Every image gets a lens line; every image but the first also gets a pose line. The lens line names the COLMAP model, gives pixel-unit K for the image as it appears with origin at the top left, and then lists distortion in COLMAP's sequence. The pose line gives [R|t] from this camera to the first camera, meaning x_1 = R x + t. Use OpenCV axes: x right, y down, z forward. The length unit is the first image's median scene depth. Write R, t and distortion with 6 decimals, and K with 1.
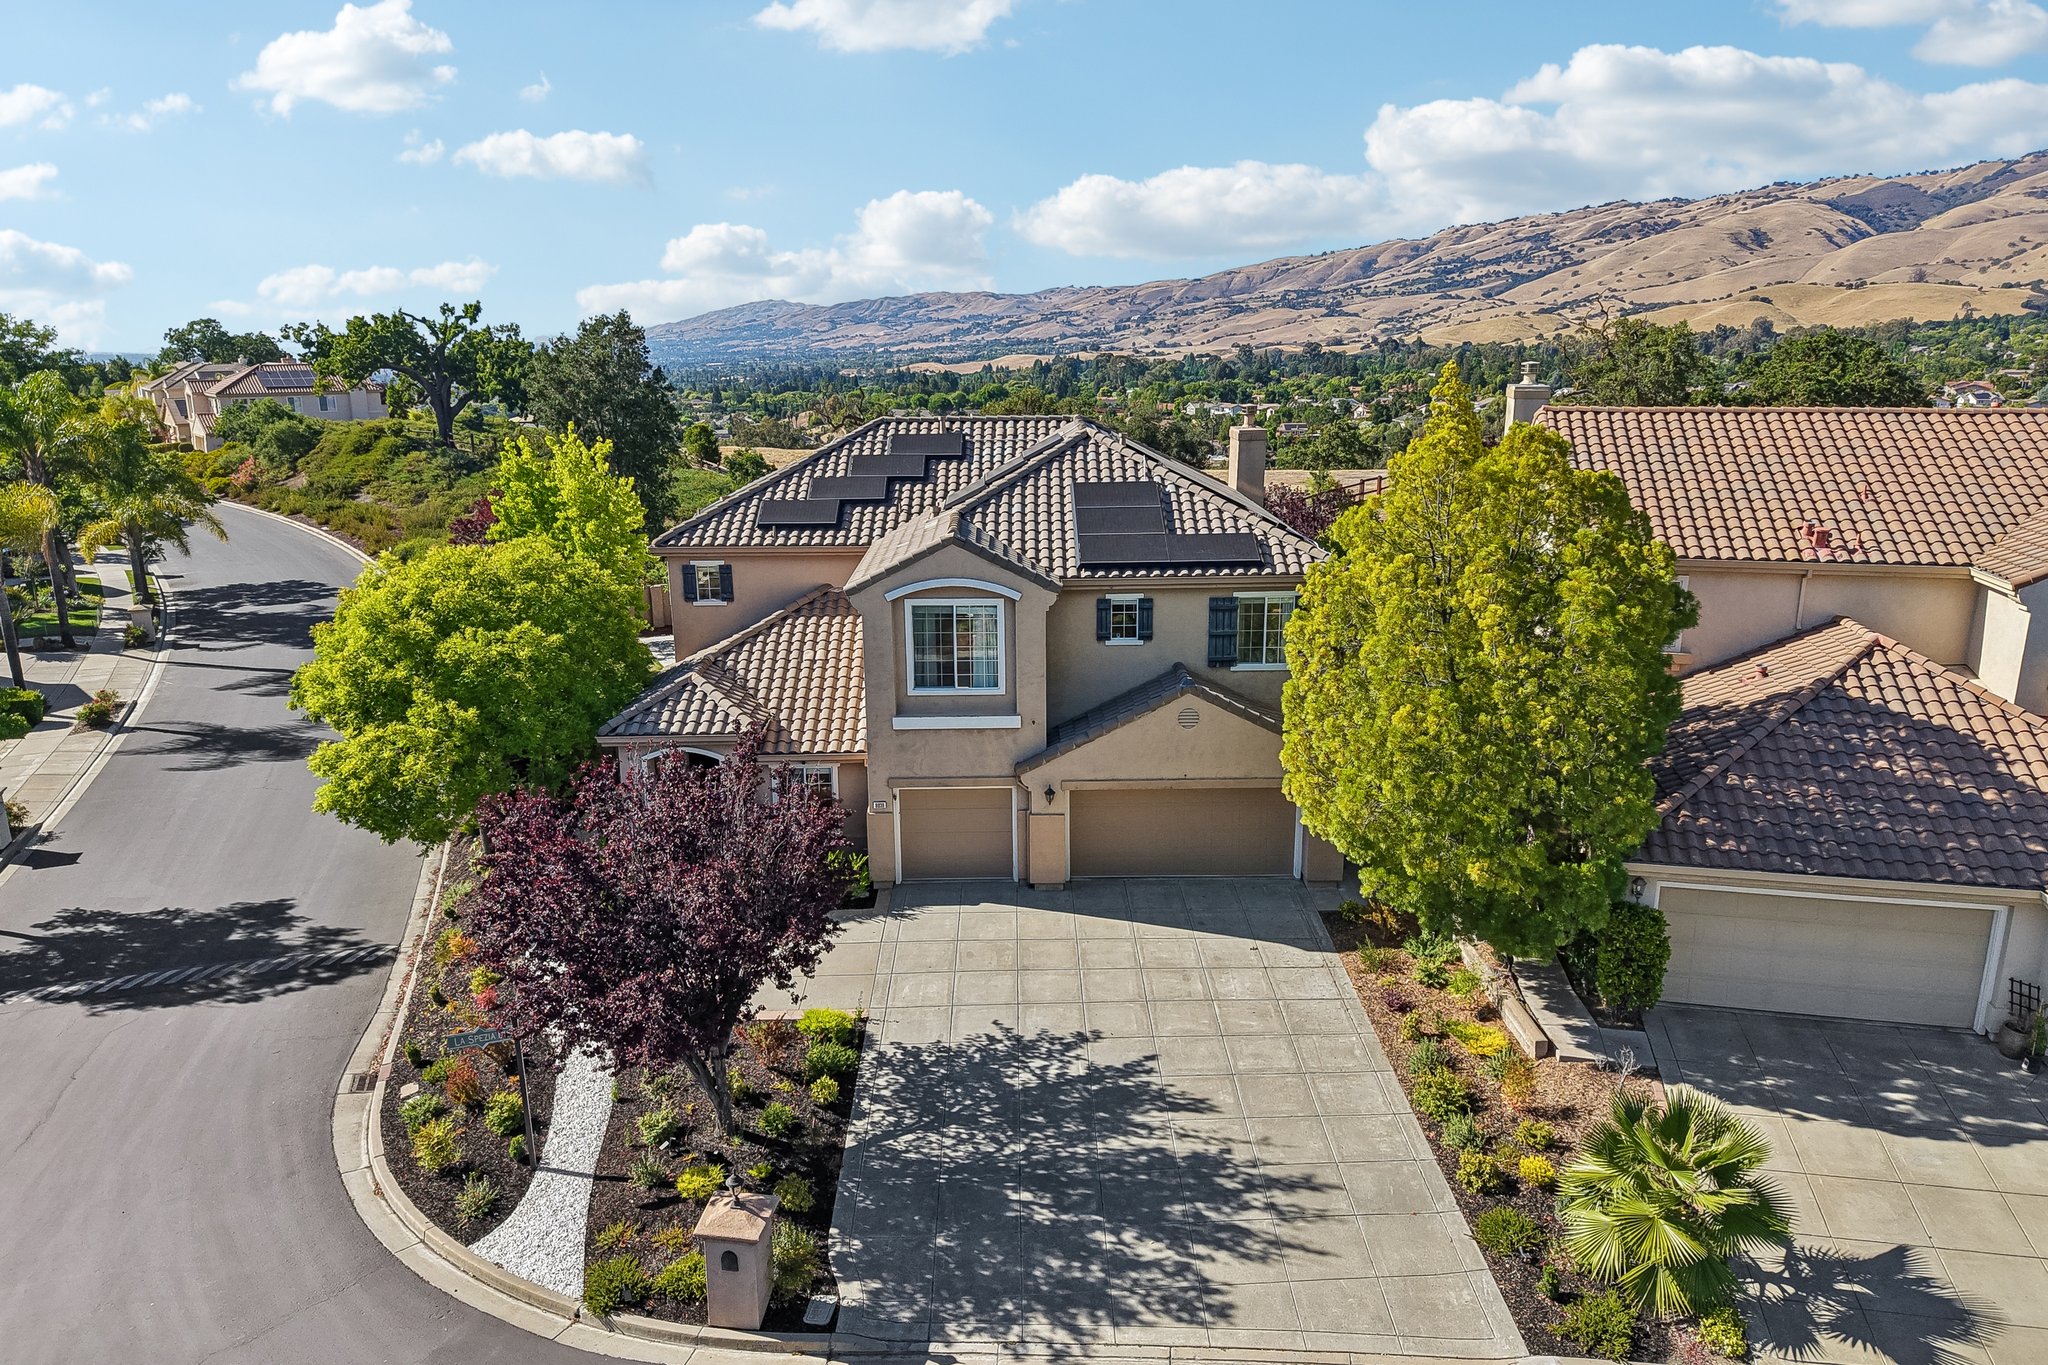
lens RADIAL K [[1382.7, 0, 1024.4], [0, 1382.7, 690.4], [0, 0, 1]] dist [0.035430, -0.032550]
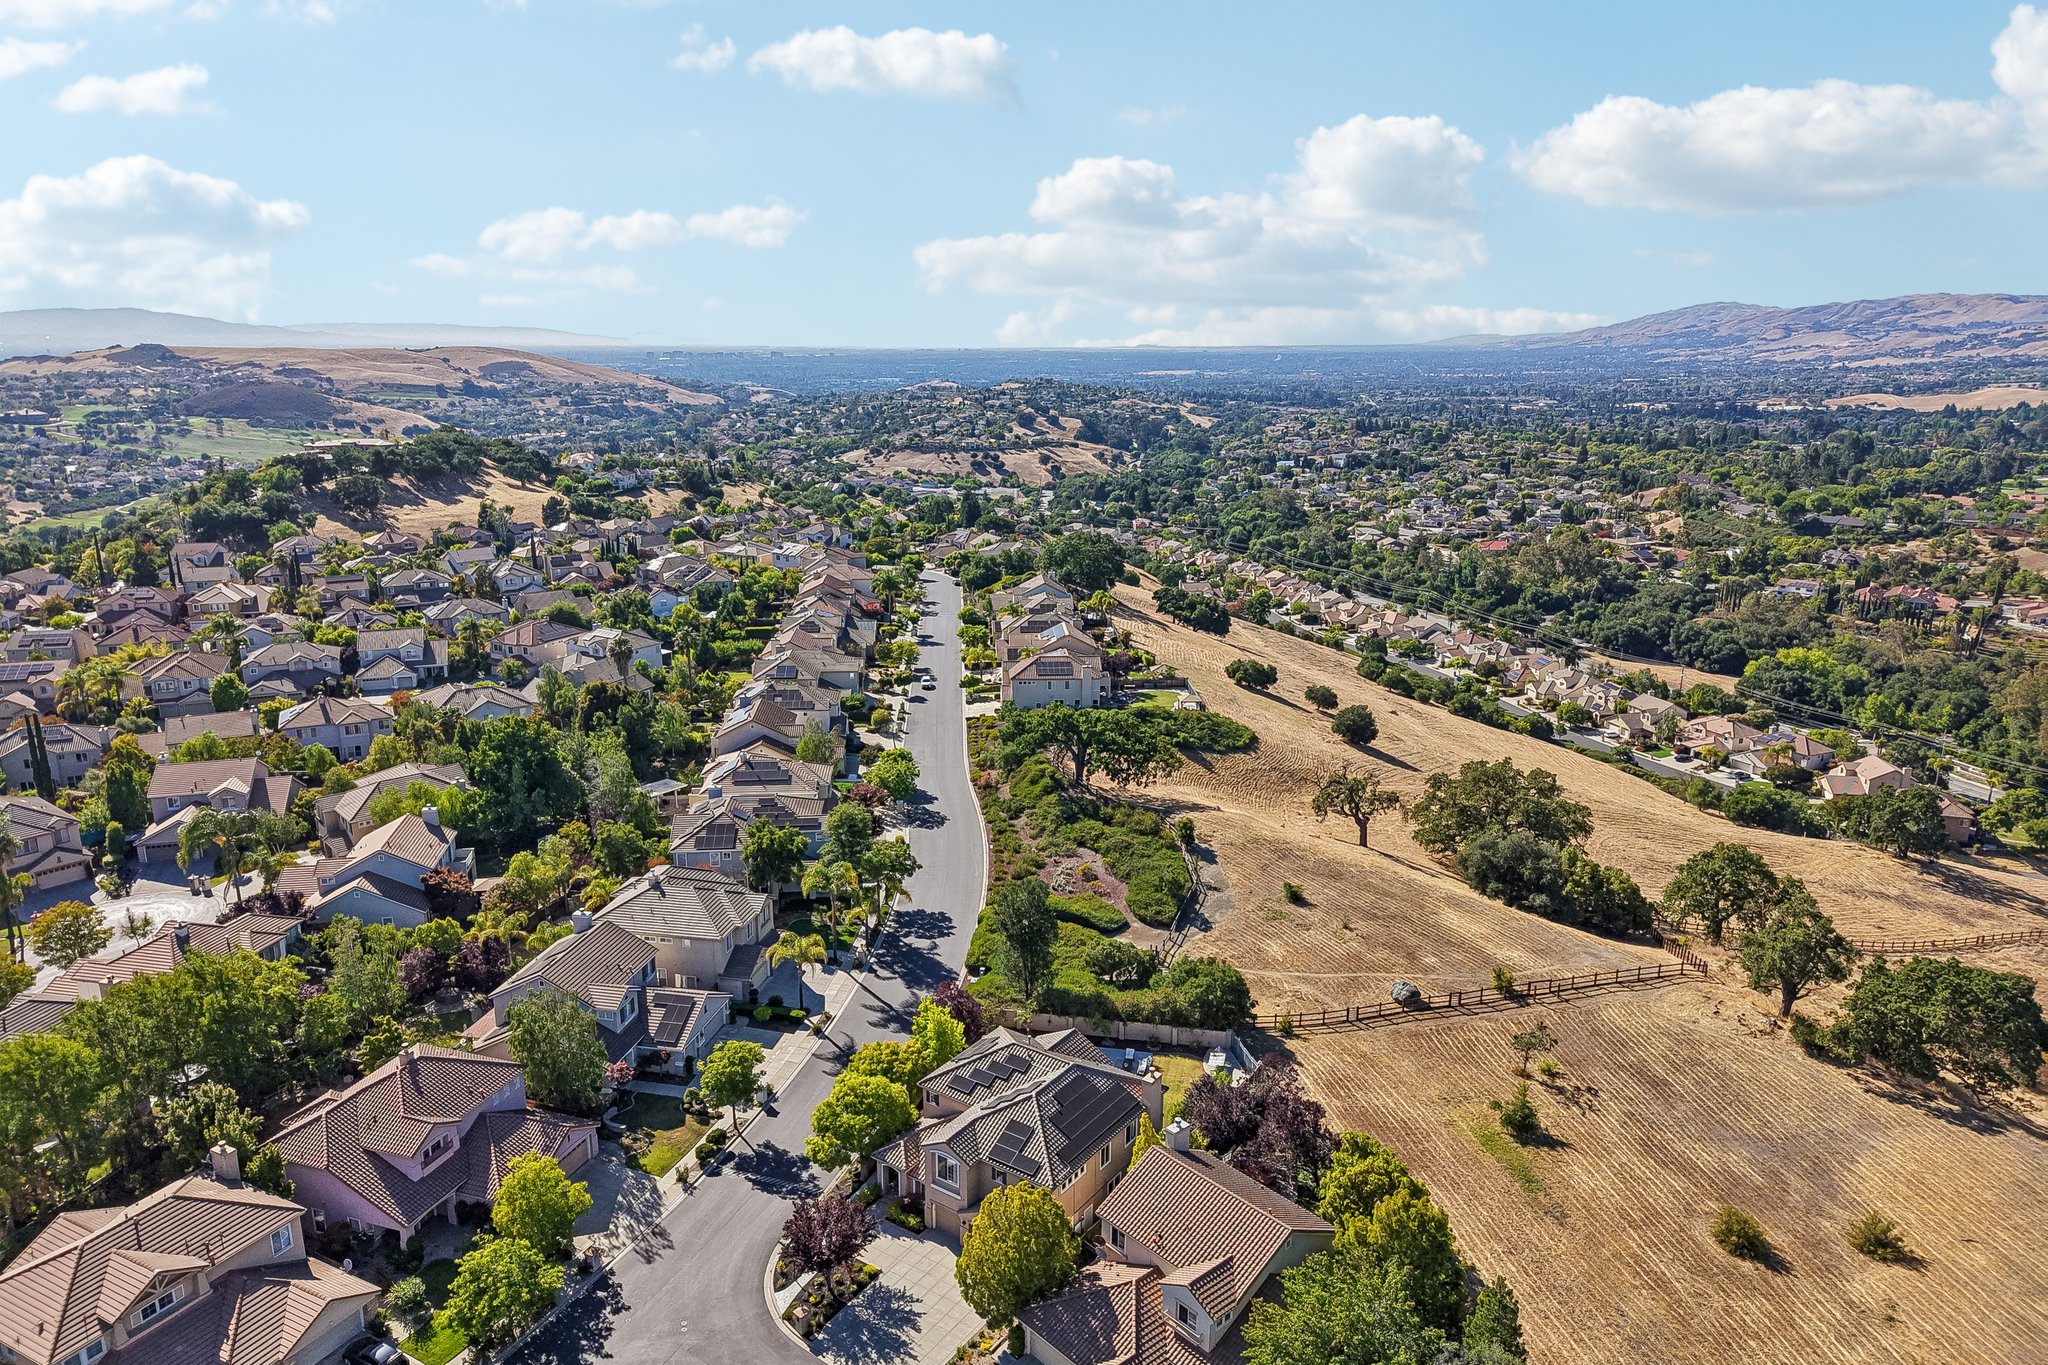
lens RADIAL K [[1367.3, 0, 1024.9], [0, 1367.3, 683.8], [0, 0, 1]] dist [0.019326, -0.012289]
pose [[0.808947, 0.155728, -0.566880, 1.817484], [-0.156982, 0.986483, 0.046981, -1.392011], [0.566534, 0.050985, 0.822459, -1.718628]]
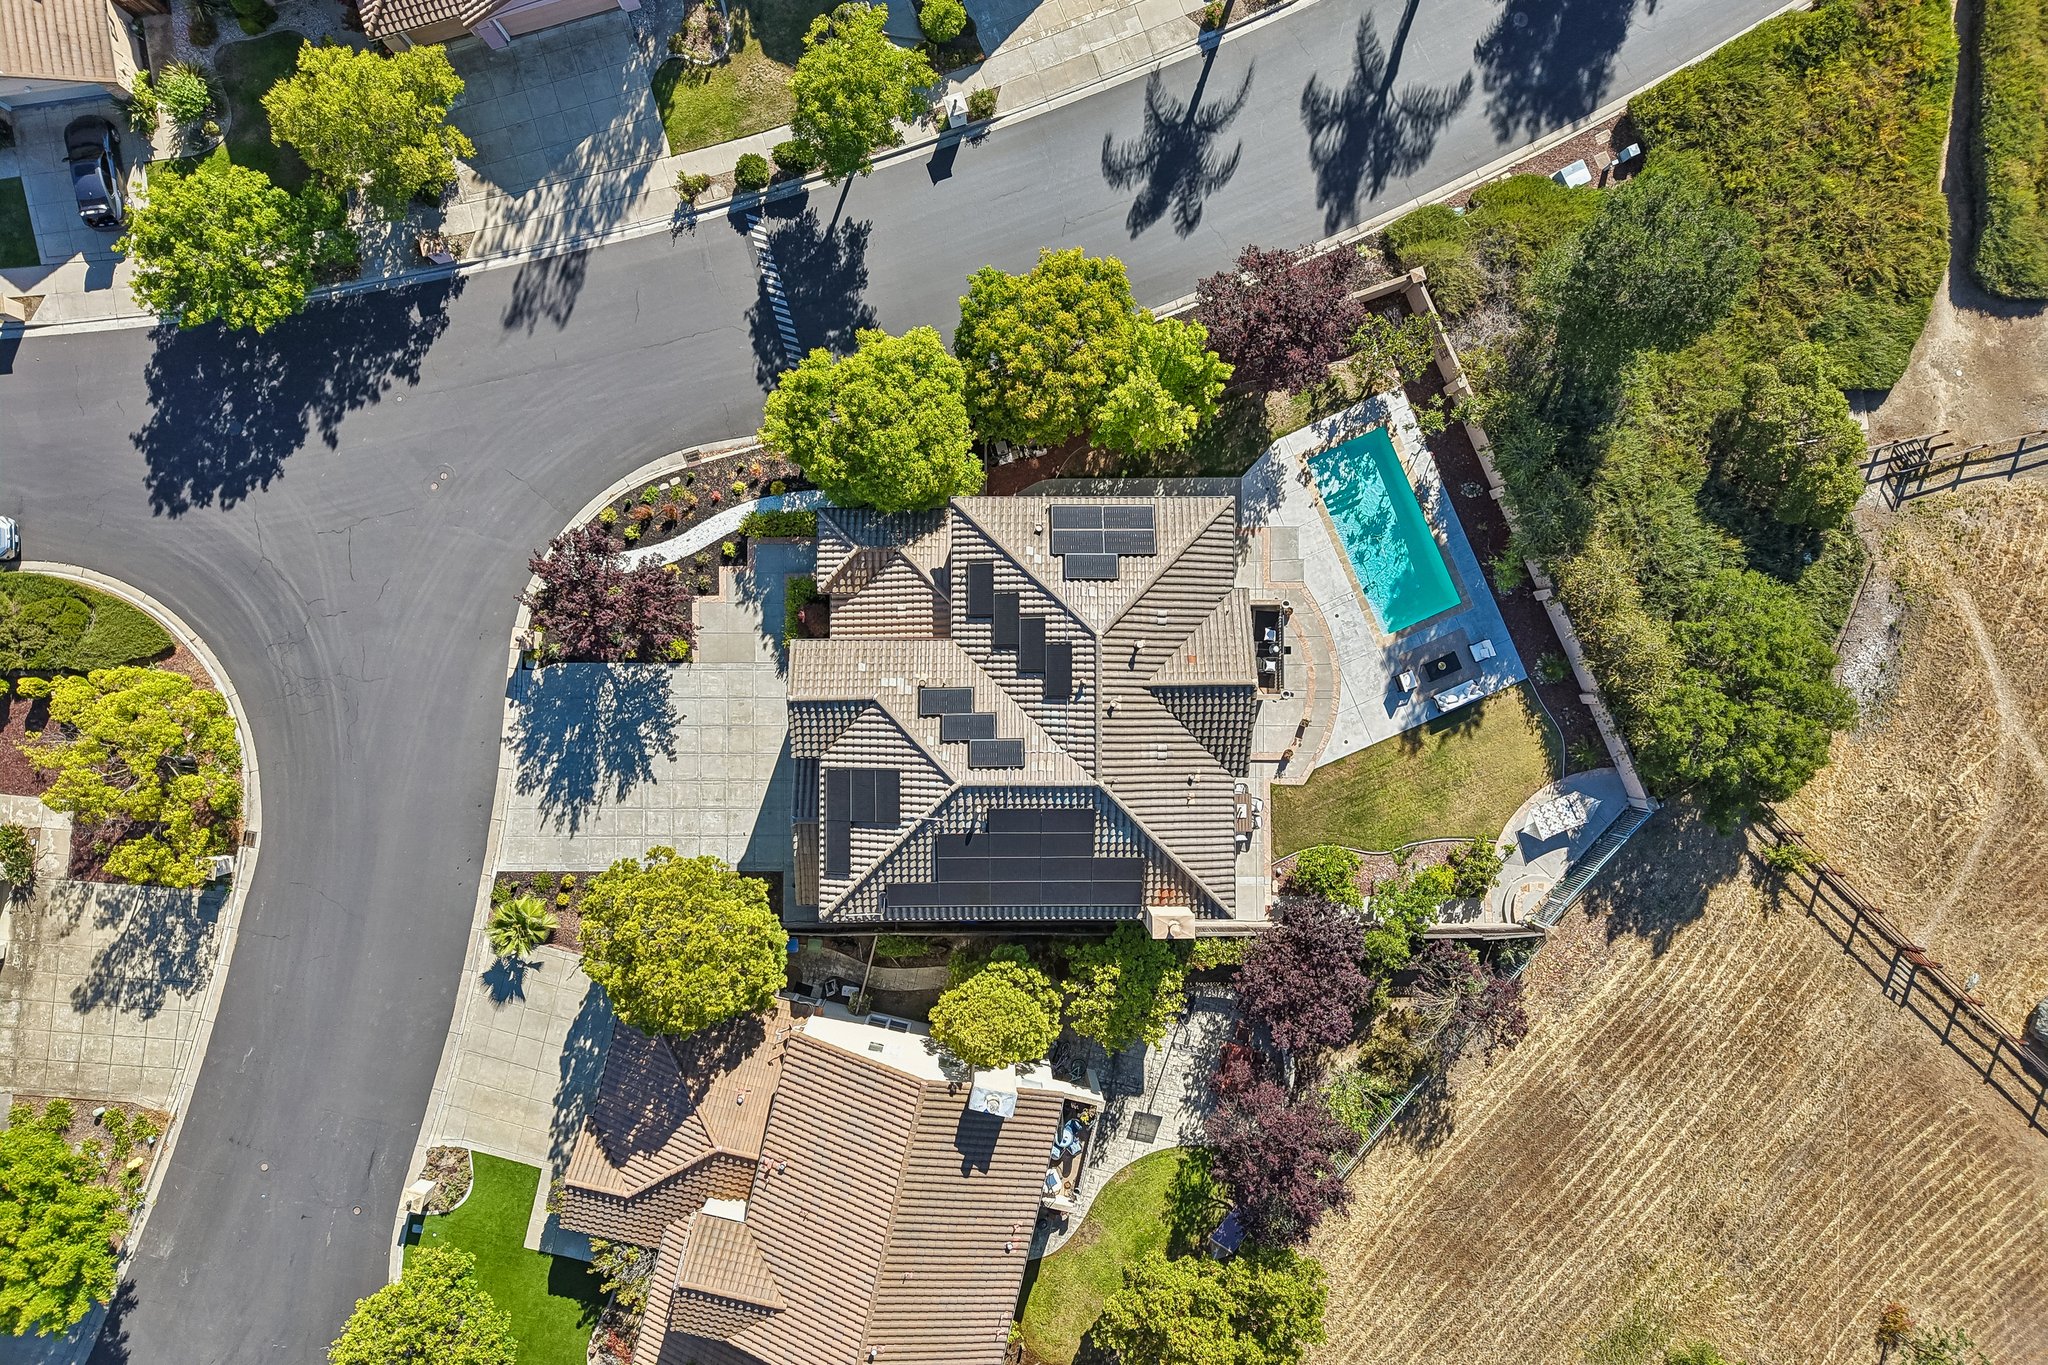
lens RADIAL K [[1367.3, 0, 1024.9], [0, 1367.3, 683.8], [0, 0, 1]] dist [0.019326, -0.012289]
pose [[-0.007205, 0.999964, -0.004428, -0.065138], [-0.276671, 0.002261, 0.960962, -1.869866], [0.960938, 0.008149, 0.276645, 0.776618]]
